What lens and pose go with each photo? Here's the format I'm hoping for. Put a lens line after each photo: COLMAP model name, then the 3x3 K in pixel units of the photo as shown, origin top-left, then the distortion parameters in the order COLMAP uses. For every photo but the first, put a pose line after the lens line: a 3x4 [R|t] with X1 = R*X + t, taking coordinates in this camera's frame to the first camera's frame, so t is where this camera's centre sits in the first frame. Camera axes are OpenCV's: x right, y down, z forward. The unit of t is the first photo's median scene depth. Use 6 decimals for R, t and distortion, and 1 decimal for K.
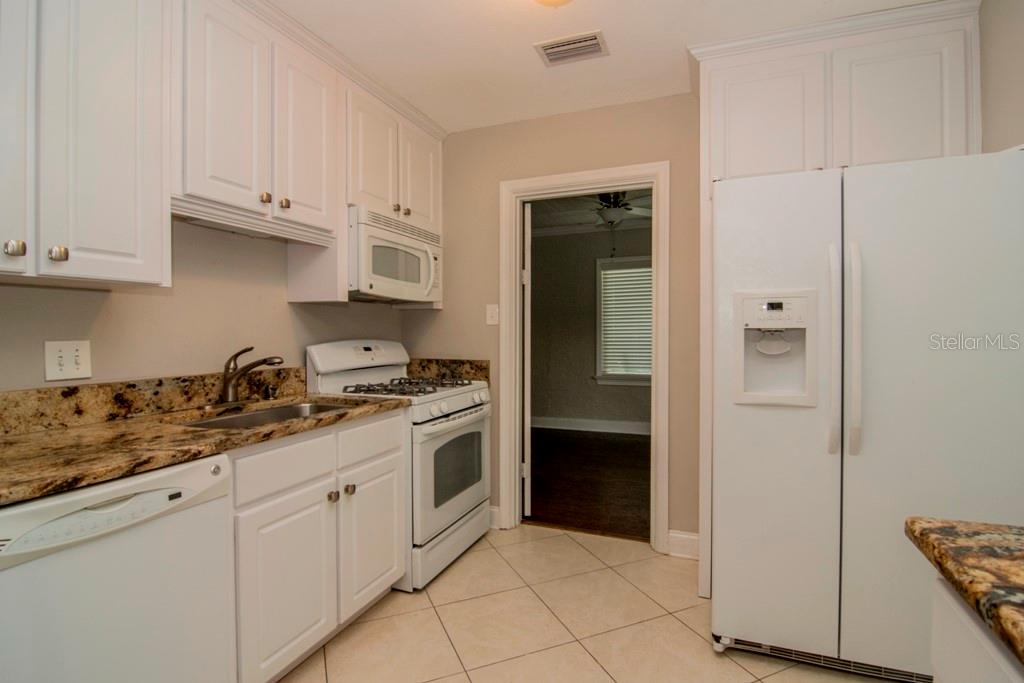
lens RADIAL K [[512.8, 0, 520.7], [0, 512.8, 338.8], [0, 0, 1]] dist [0.000969, -0.004562]
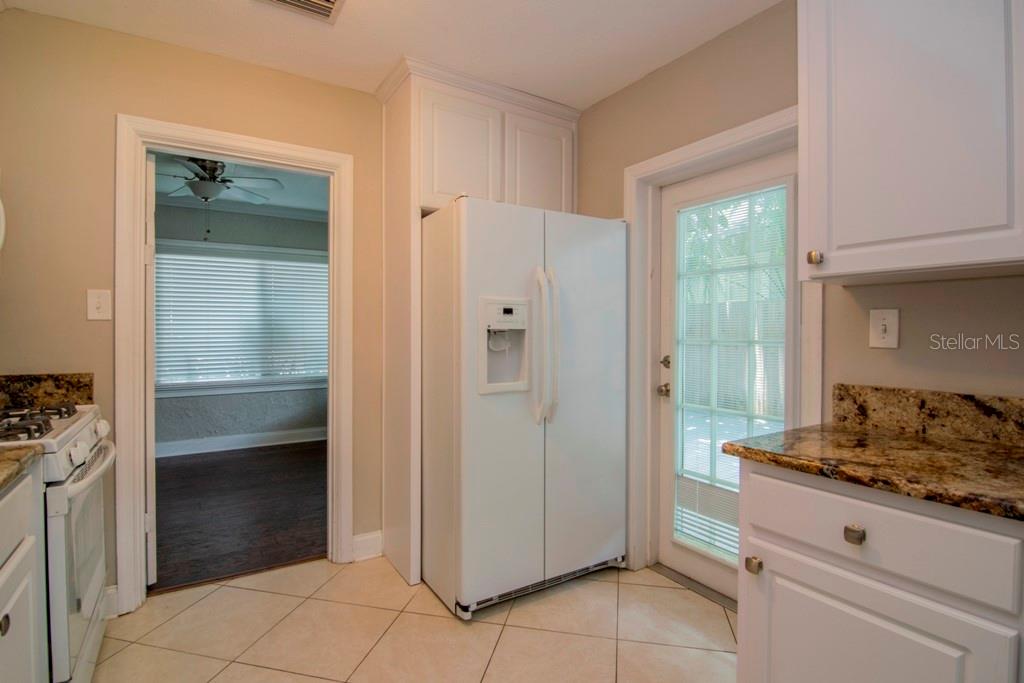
lens RADIAL K [[512.8, 0, 517.8], [0, 512.8, 337.8], [0, 0, 1]] dist [0.000969, -0.004562]
pose [[0.588981, -0.004460, 0.808134, -0.297328], [0.006328, 0.999980, 0.000907, -0.001111], [-0.808122, 0.004579, 0.588998, 0.169583]]
